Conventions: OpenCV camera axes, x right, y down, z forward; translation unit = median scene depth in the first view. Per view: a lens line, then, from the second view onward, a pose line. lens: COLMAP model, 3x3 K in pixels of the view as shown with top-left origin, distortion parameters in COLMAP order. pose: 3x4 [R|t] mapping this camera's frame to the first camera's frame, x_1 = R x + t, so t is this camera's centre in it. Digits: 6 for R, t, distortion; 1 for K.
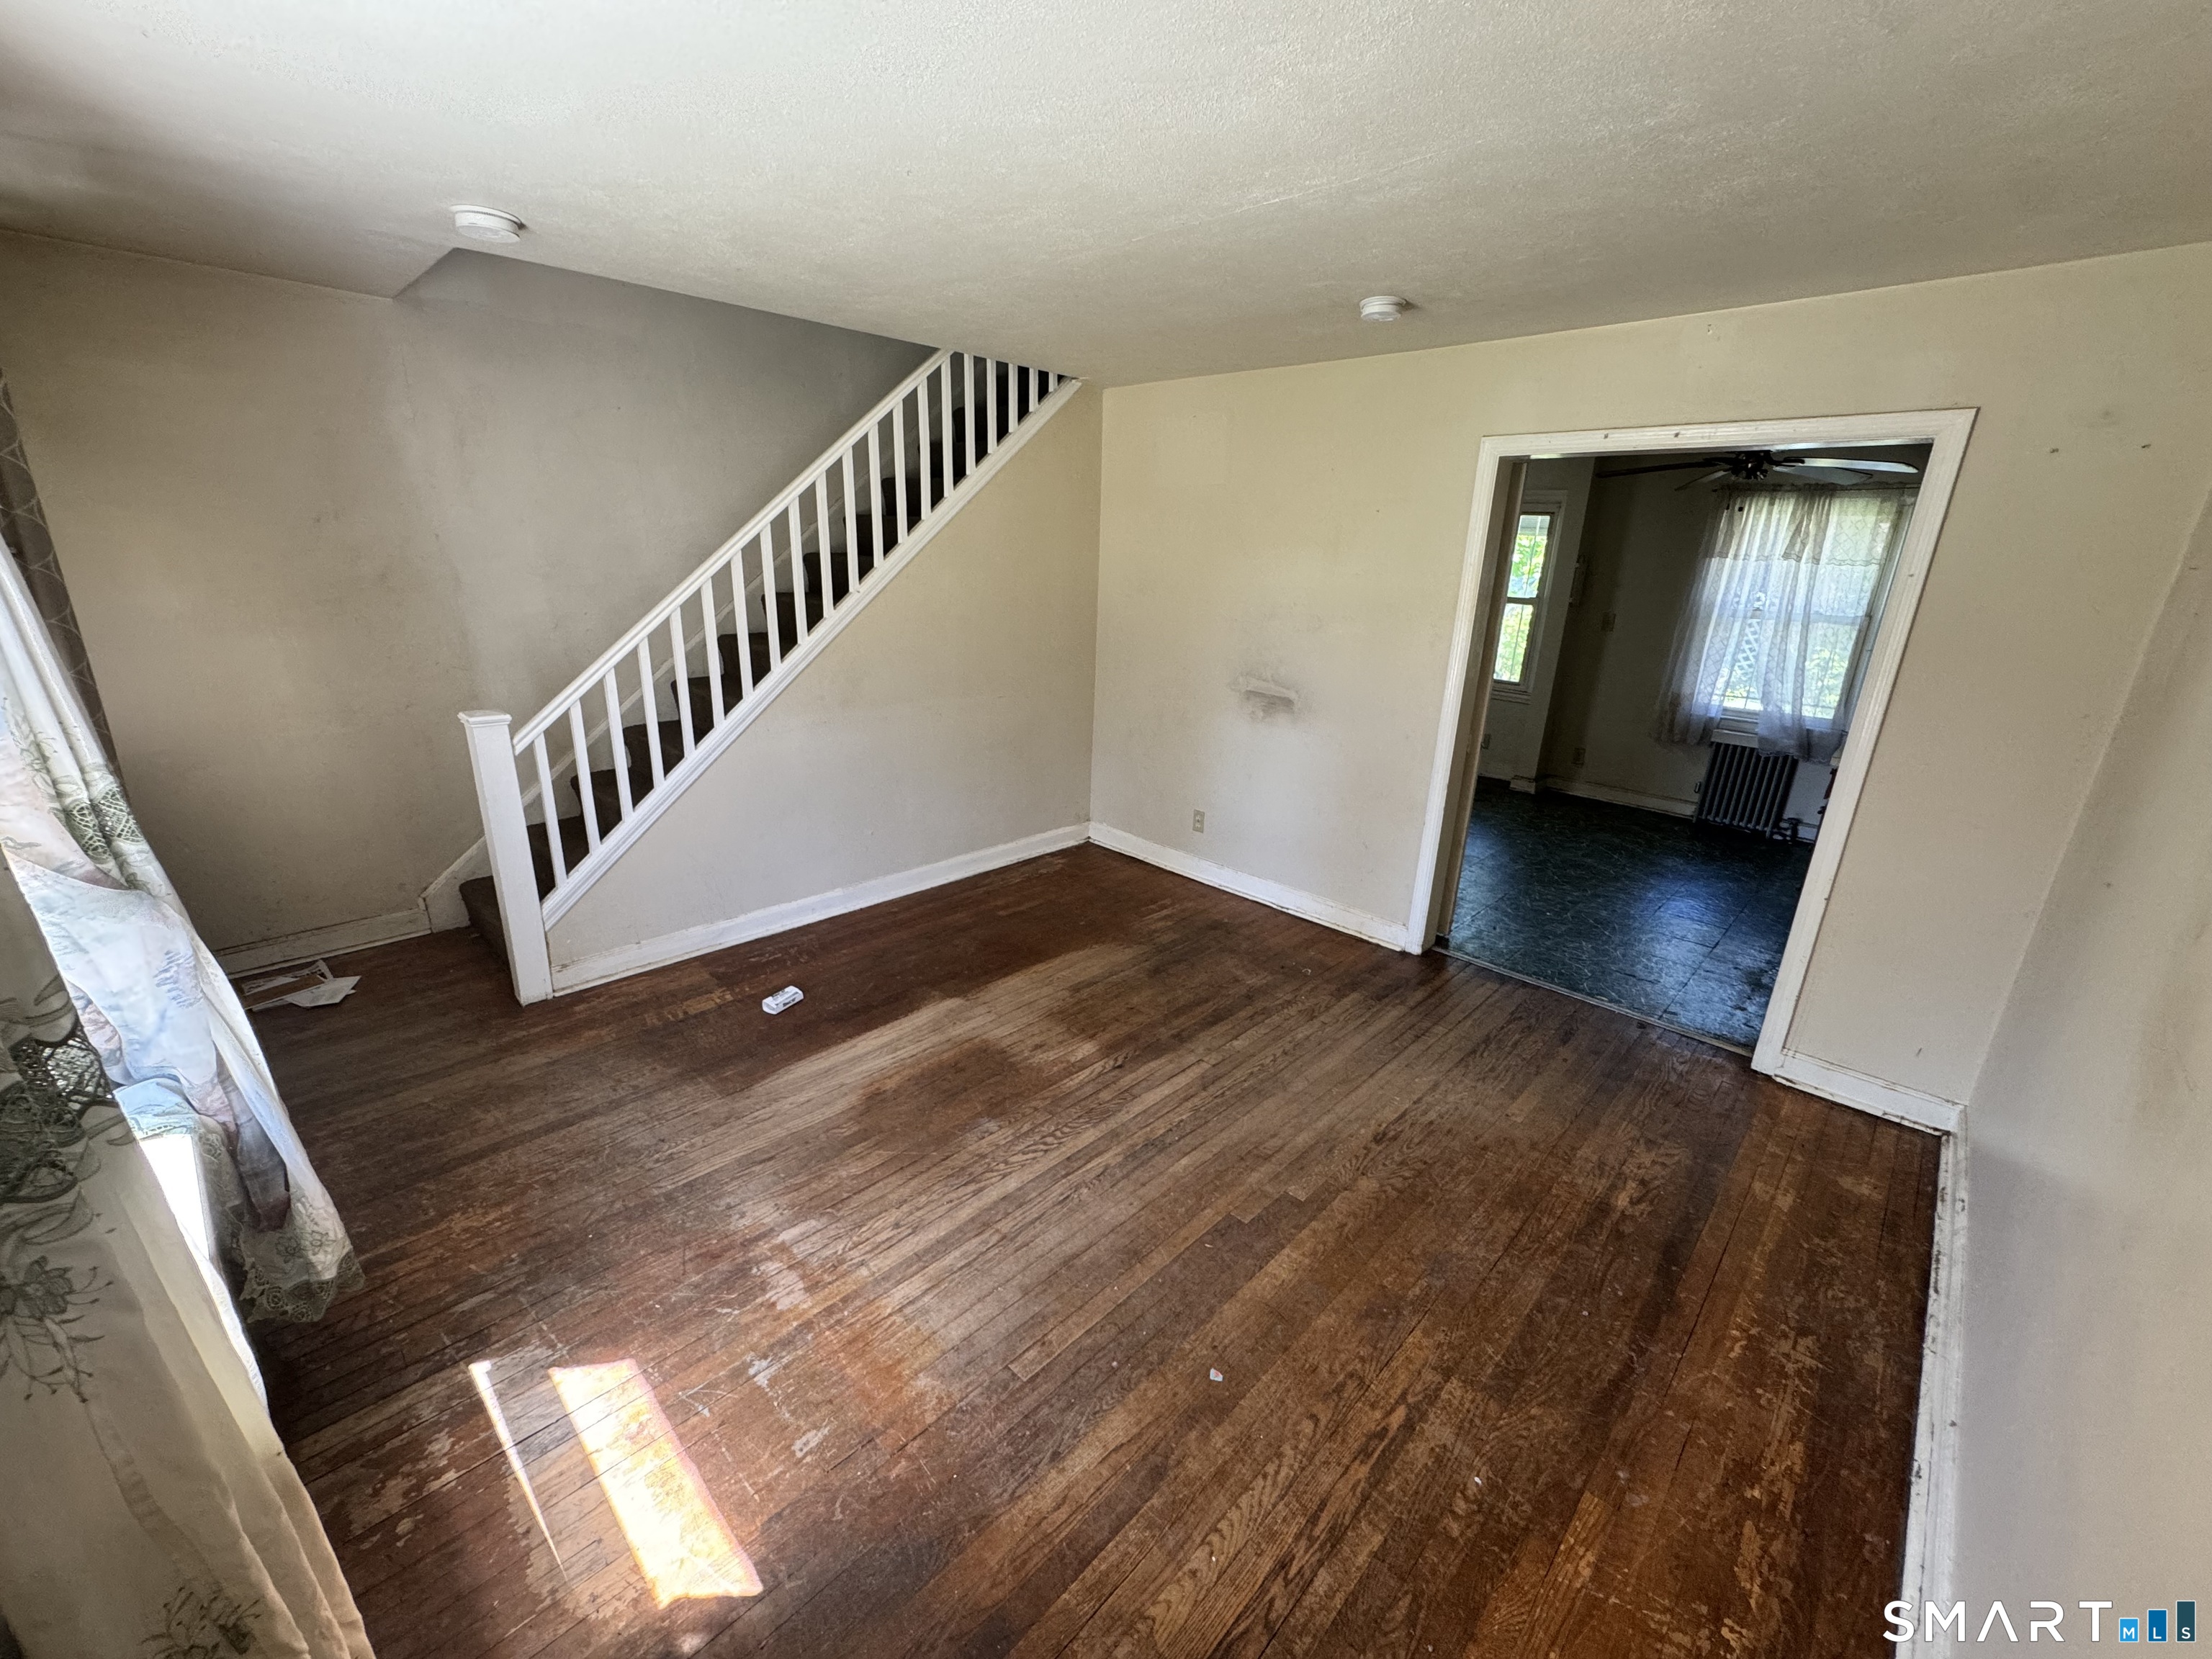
lens RADIAL K [[883.4, 0, 1106.0], [0, 883.4, 829.5], [0, 0, 1]] dist [-0.003111, -0.000002]
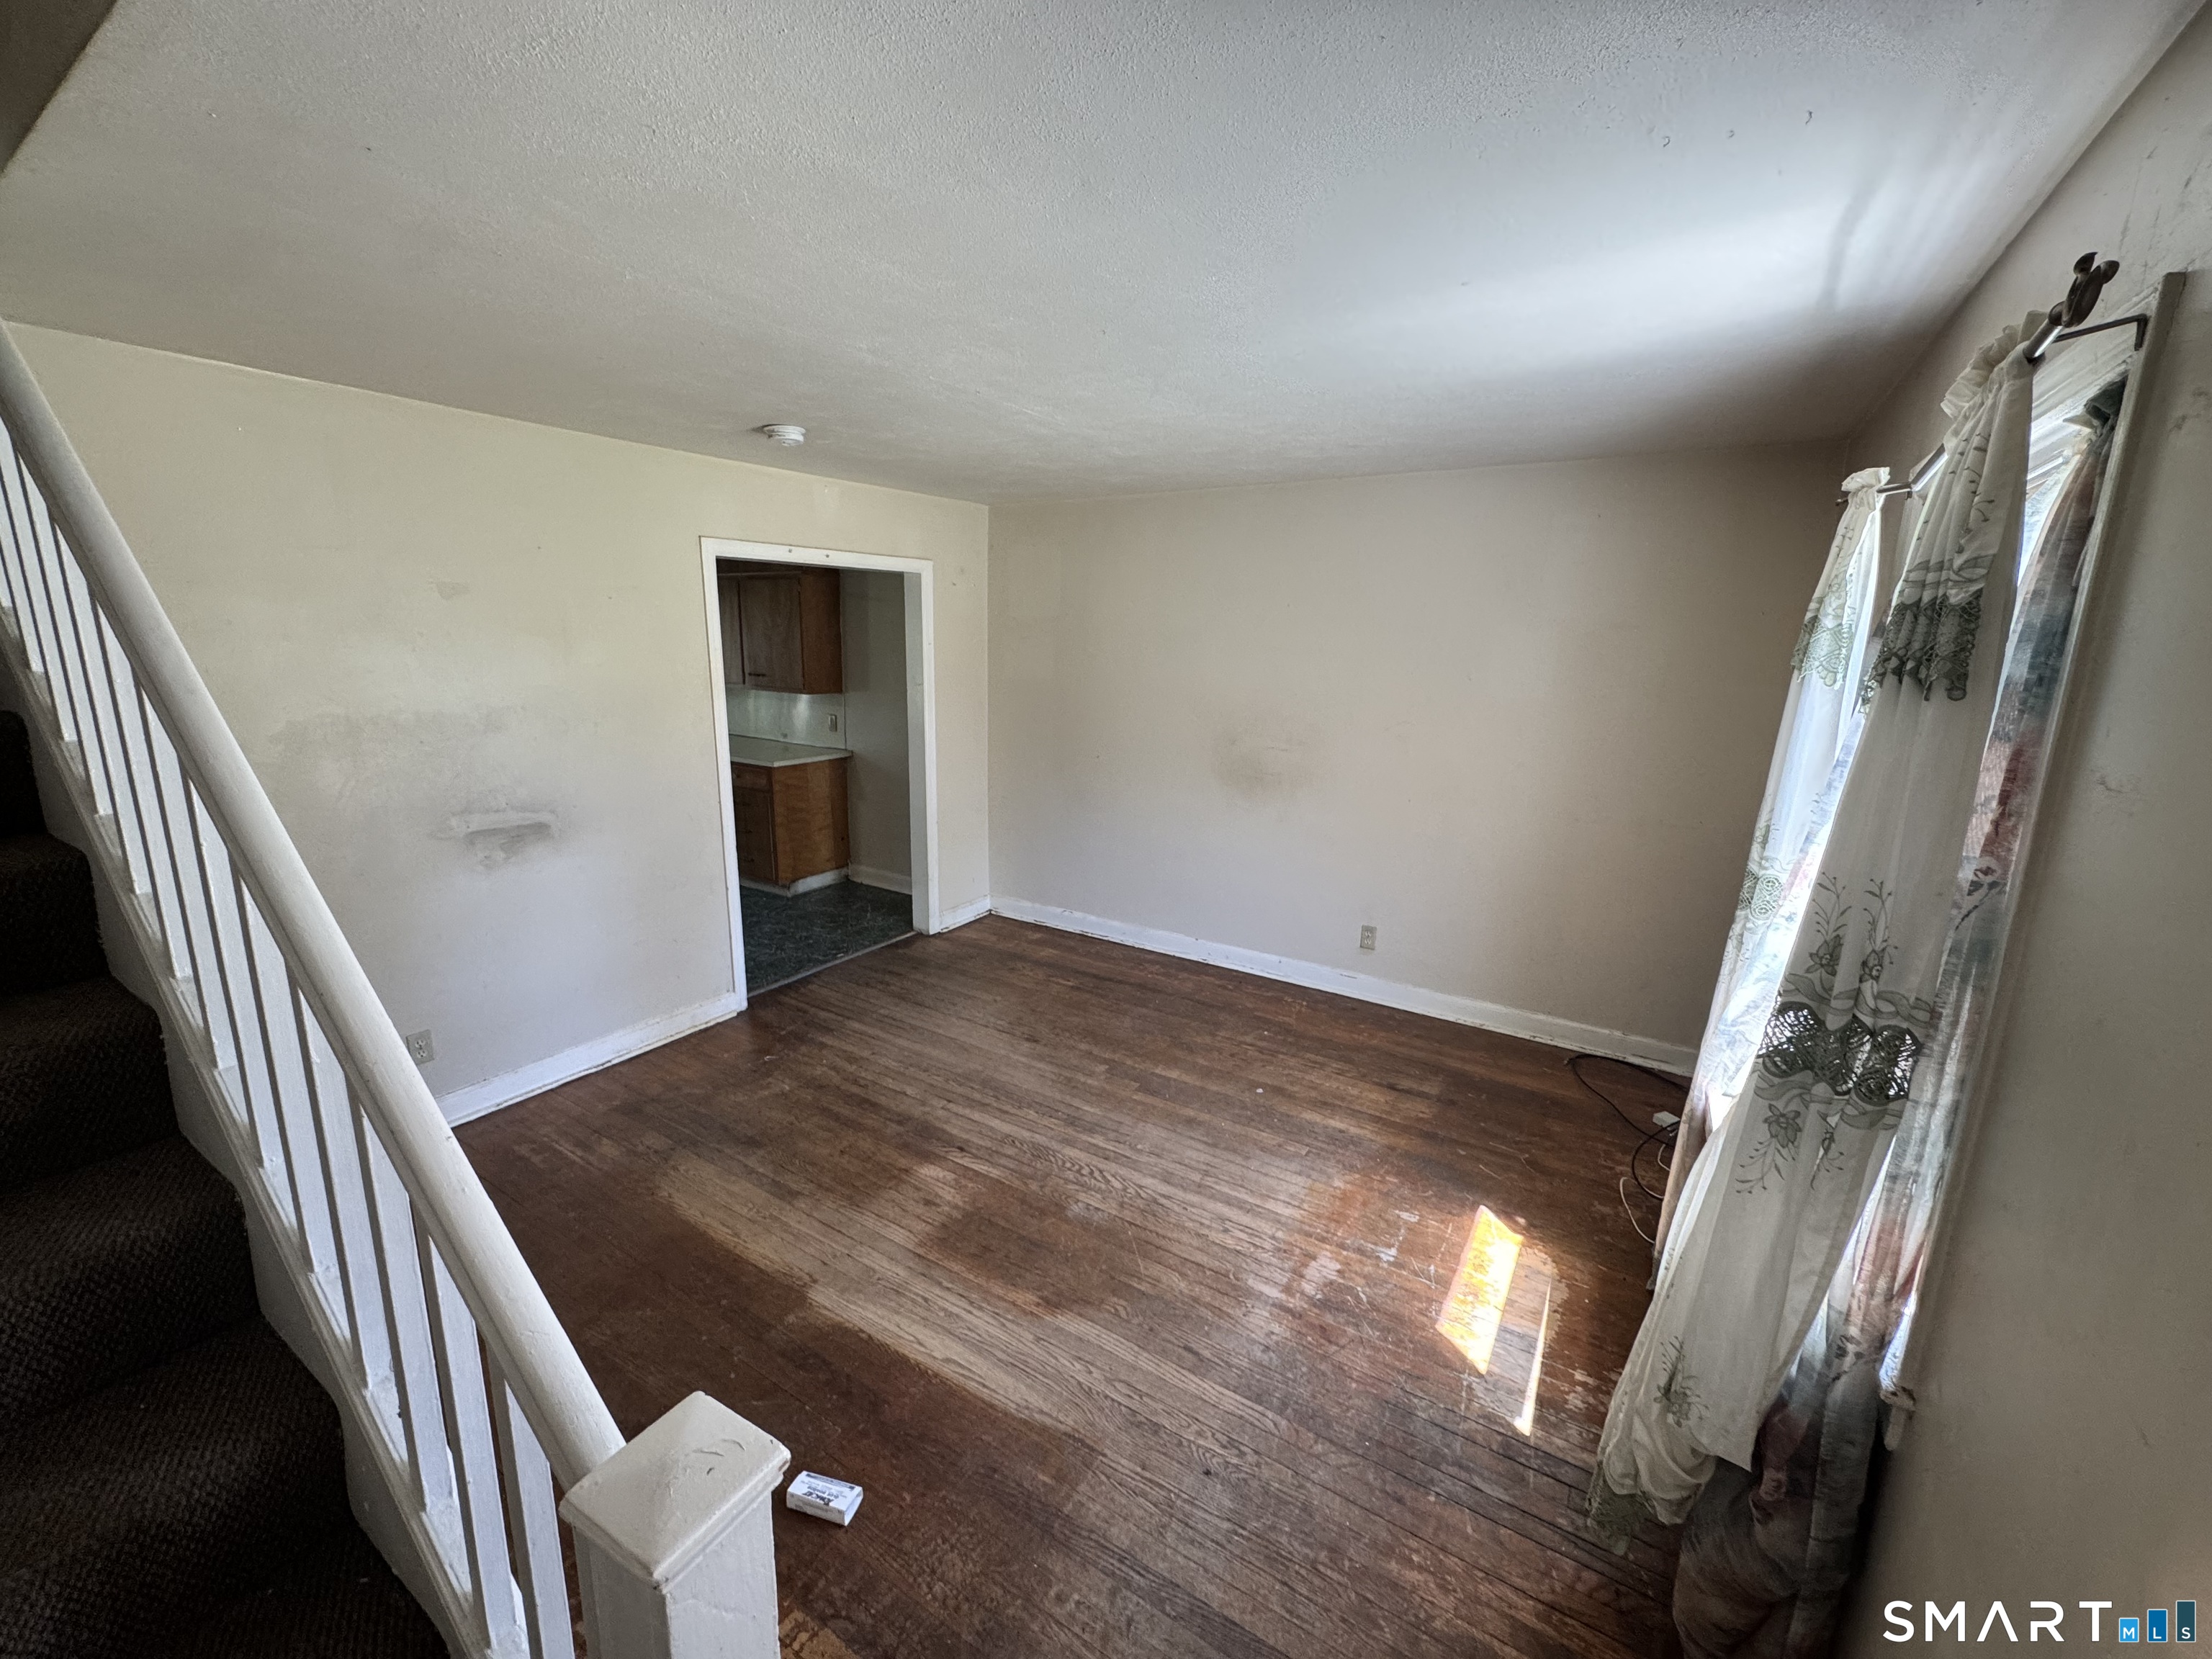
lens RADIAL K [[883.4, 0, 1106.0], [0, 883.4, 829.5], [0, 0, 1]] dist [-0.003111, -0.000002]
pose [[-0.200583, -0.248226, 0.947708, -1.068436], [0.281279, 0.912046, 0.298418, -0.388470], [-0.938429, 0.326428, -0.113120, 1.002130]]
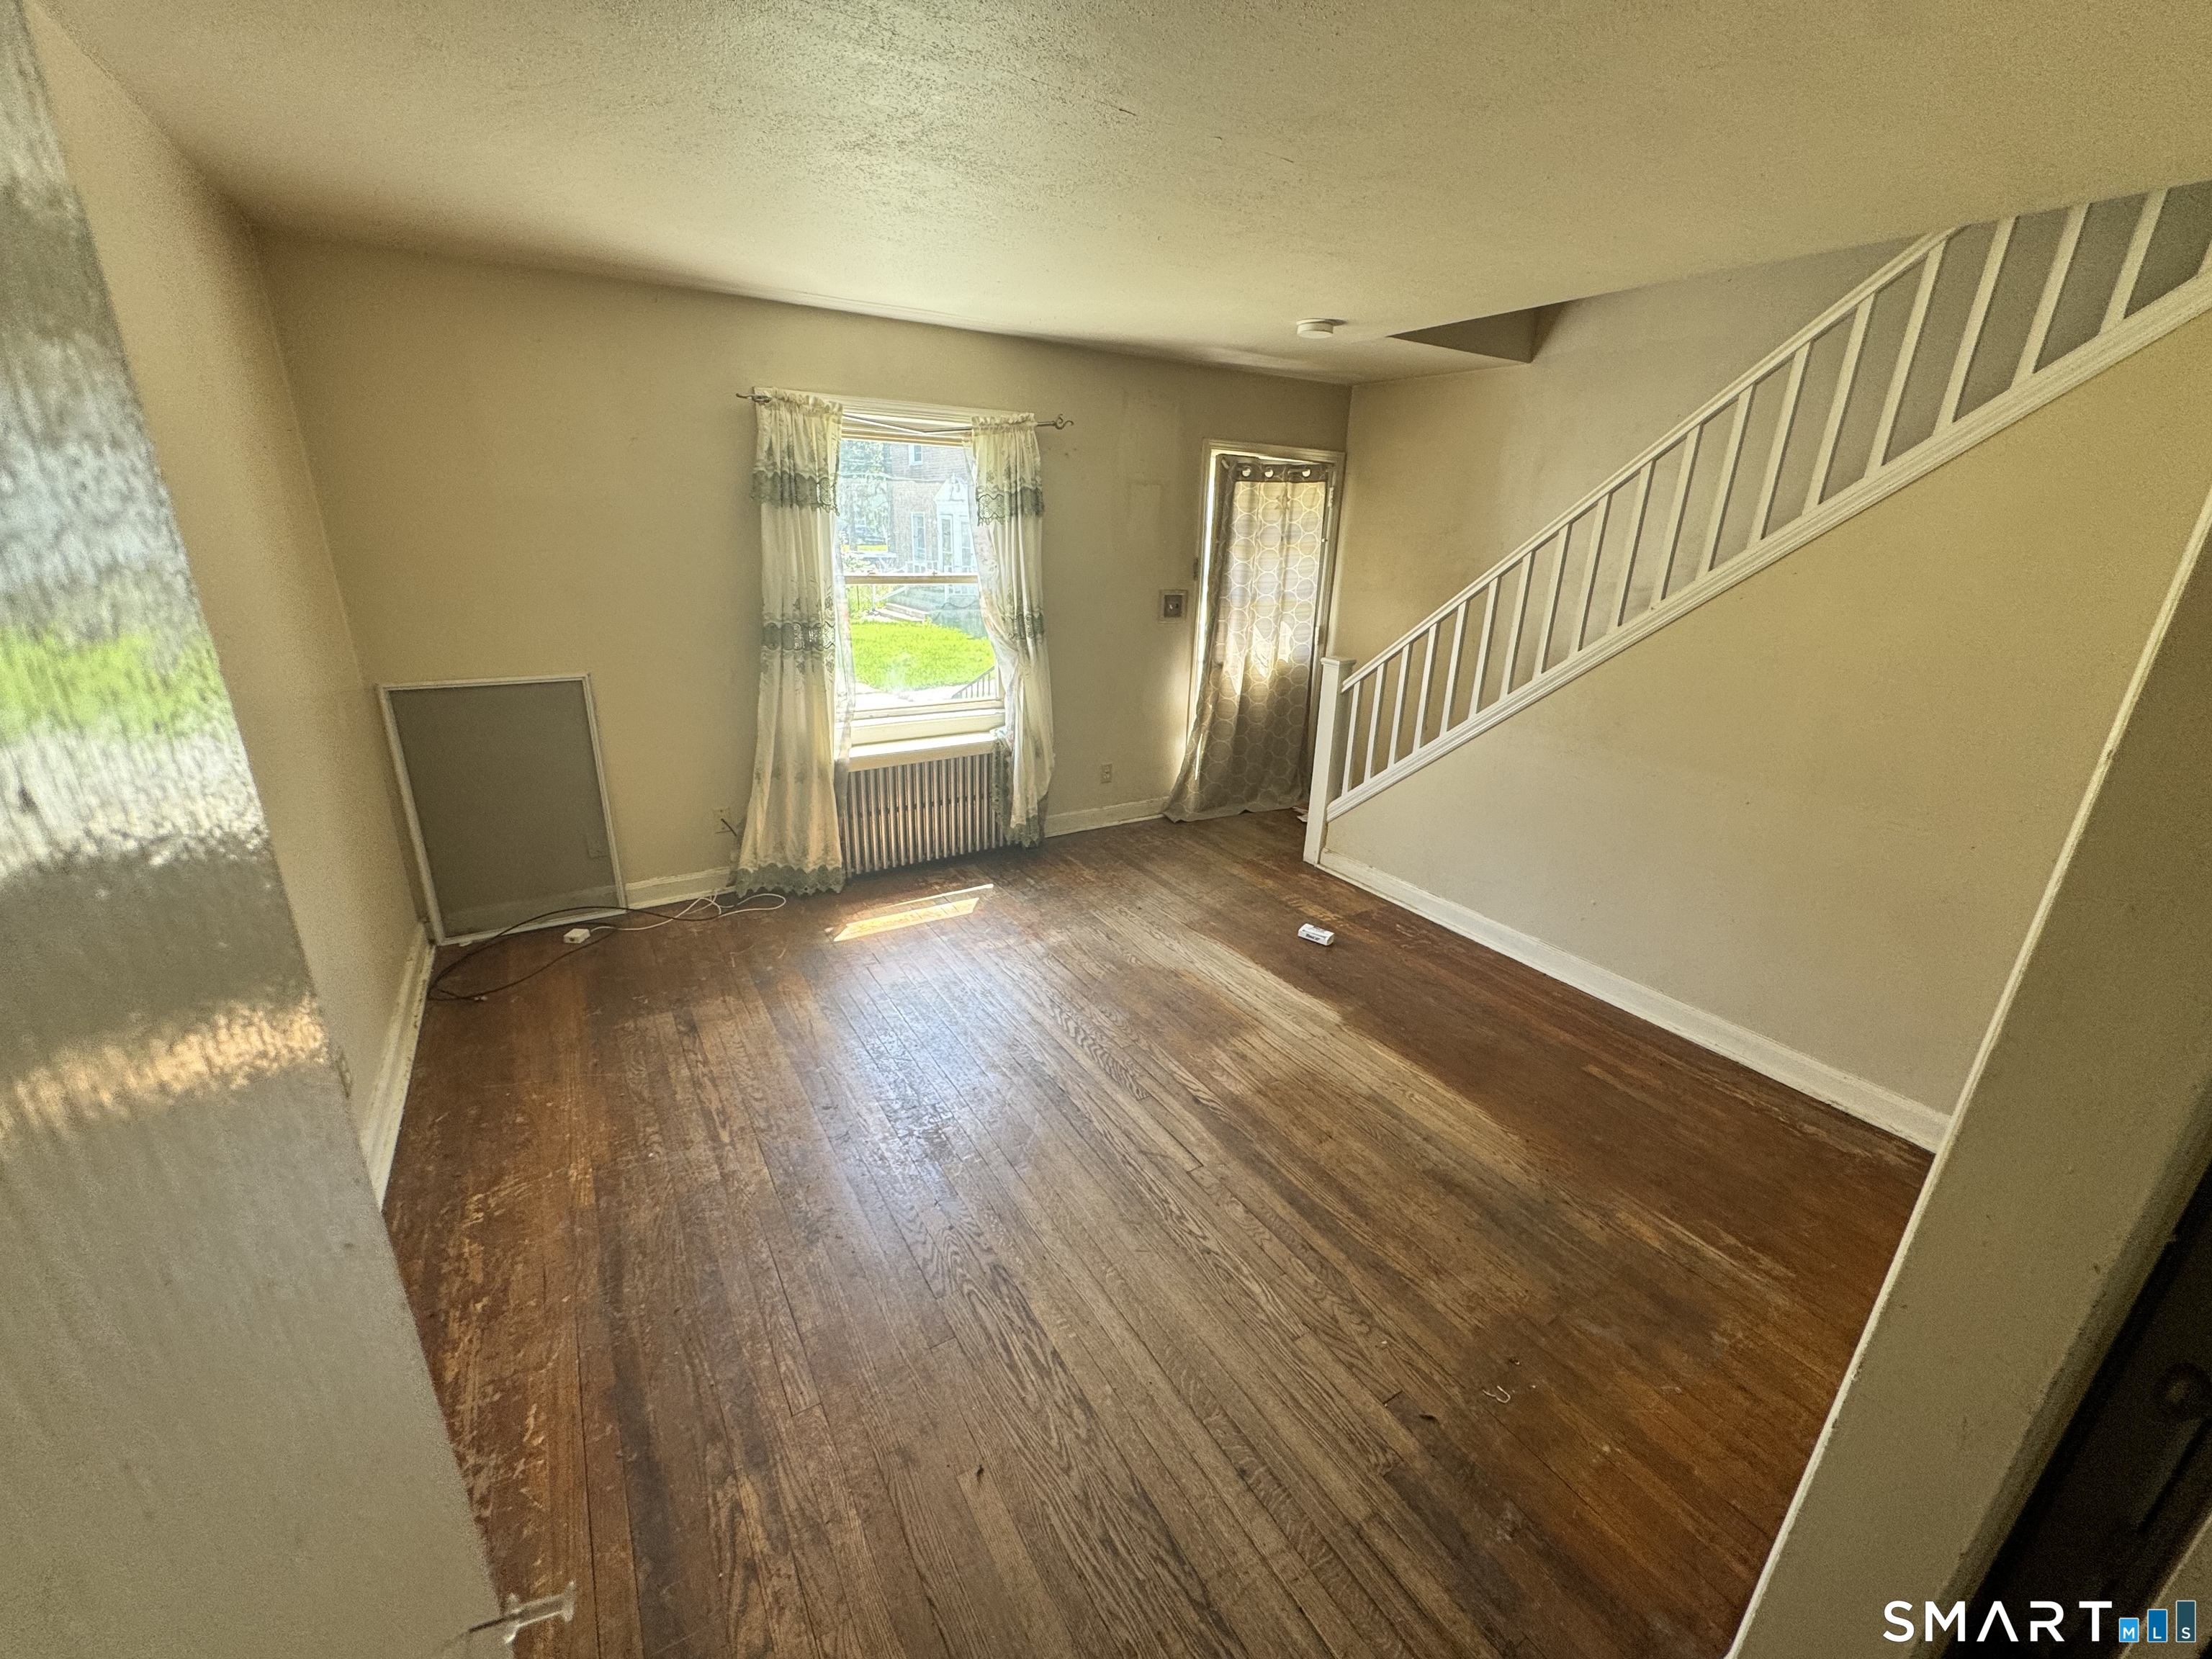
lens RADIAL K [[887.3, 0, 1106.0], [0, 887.3, 829.5], [0, 0, 1]] dist [0.001820, 0.000418]
pose [[-0.241839, 0.280479, -0.928895, 0.964458], [-0.338200, 0.872914, 0.351627, -0.315087], [0.909469, 0.399189, -0.116247, 1.089049]]
